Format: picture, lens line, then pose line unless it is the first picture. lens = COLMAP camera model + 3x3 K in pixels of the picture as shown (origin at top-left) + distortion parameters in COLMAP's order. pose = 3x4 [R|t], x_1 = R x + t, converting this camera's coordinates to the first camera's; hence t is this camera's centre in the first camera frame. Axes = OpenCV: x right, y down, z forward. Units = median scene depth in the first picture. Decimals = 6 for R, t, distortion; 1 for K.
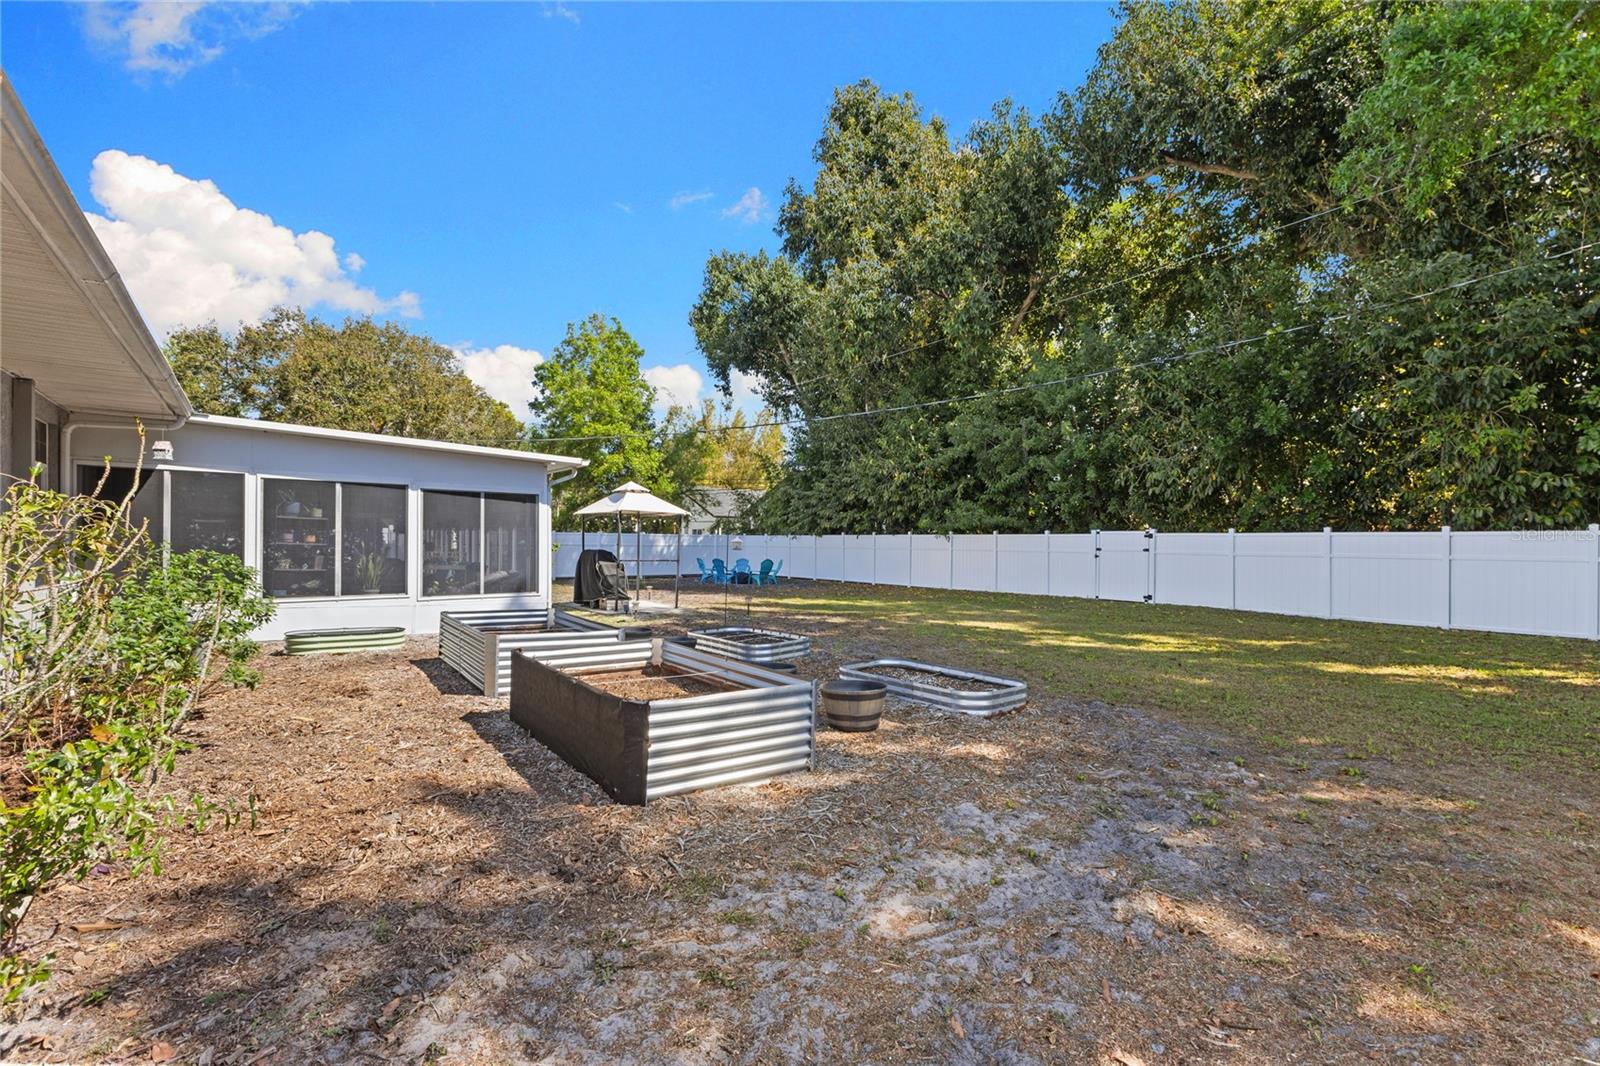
lens RADIAL K [[690.2, 0, 806.7], [0, 690.2, 529.9], [0, 0, 1]] dist [0.018516, -0.006417]
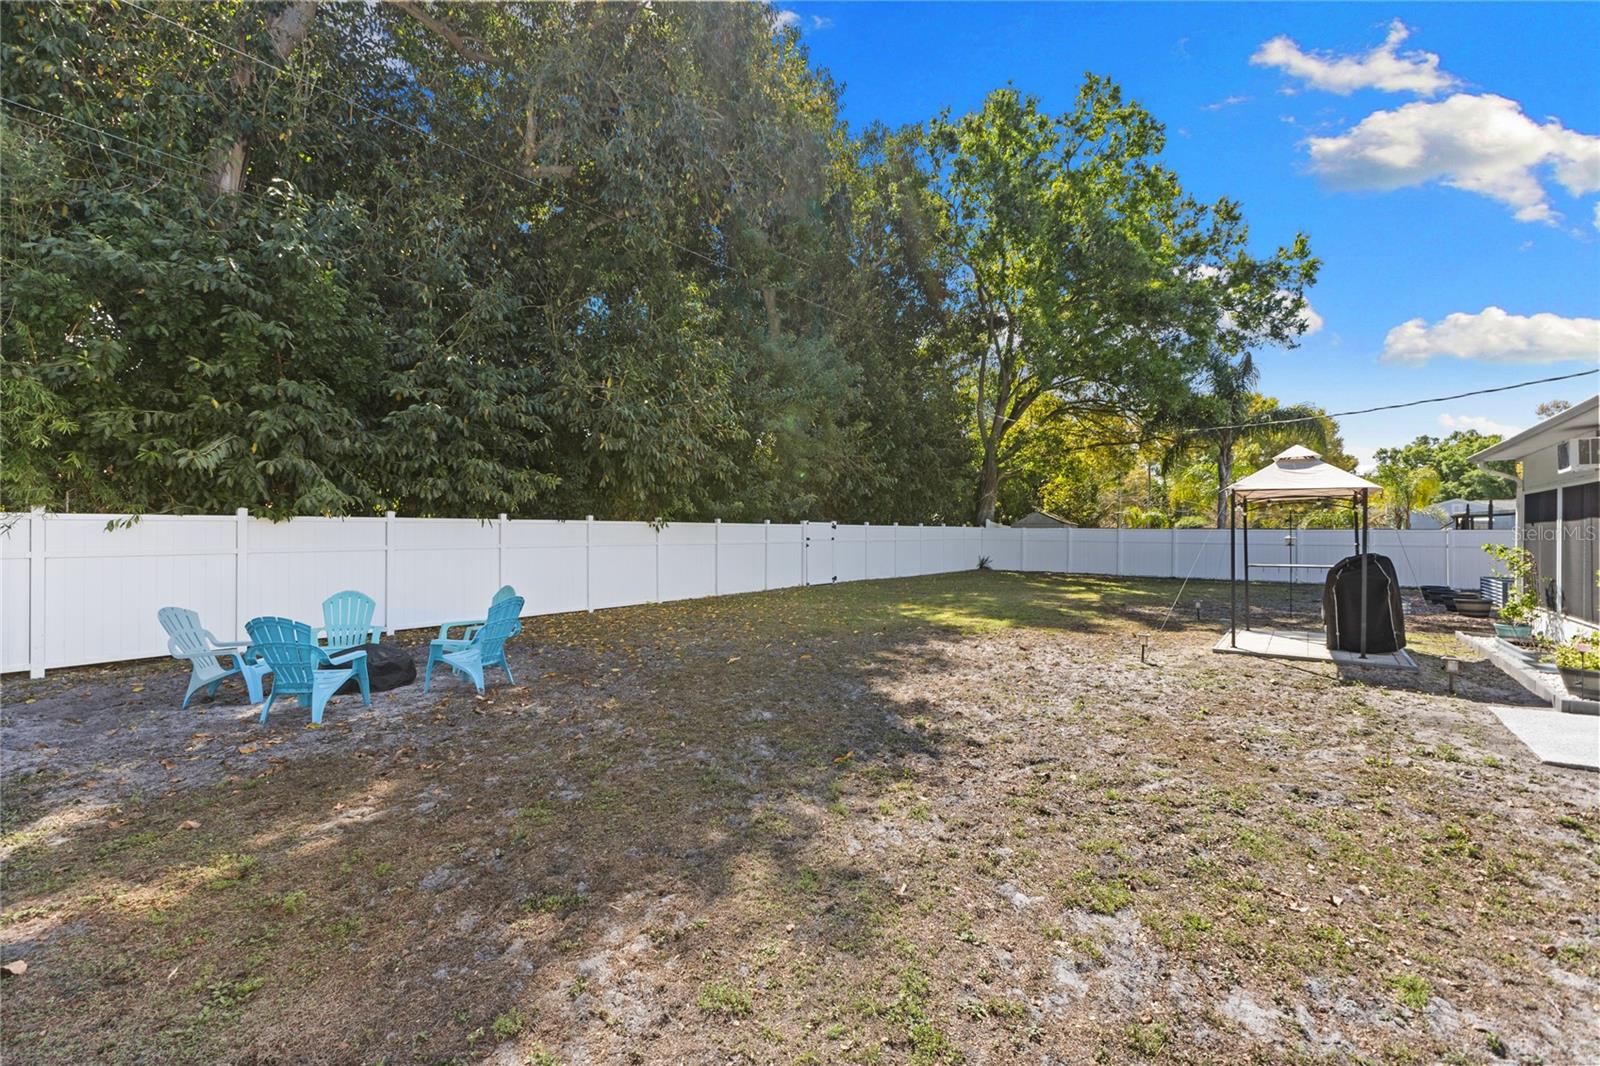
lens RADIAL K [[690.2, 0, 806.7], [0, 690.2, 529.9], [0, 0, 1]] dist [0.018516, -0.006417]
pose [[-0.267783, -0.010031, 0.963427, -0.632810], [-0.020138, 0.999786, 0.004812, 0.008655], [-0.963269, -0.018113, -0.267928, 1.344081]]
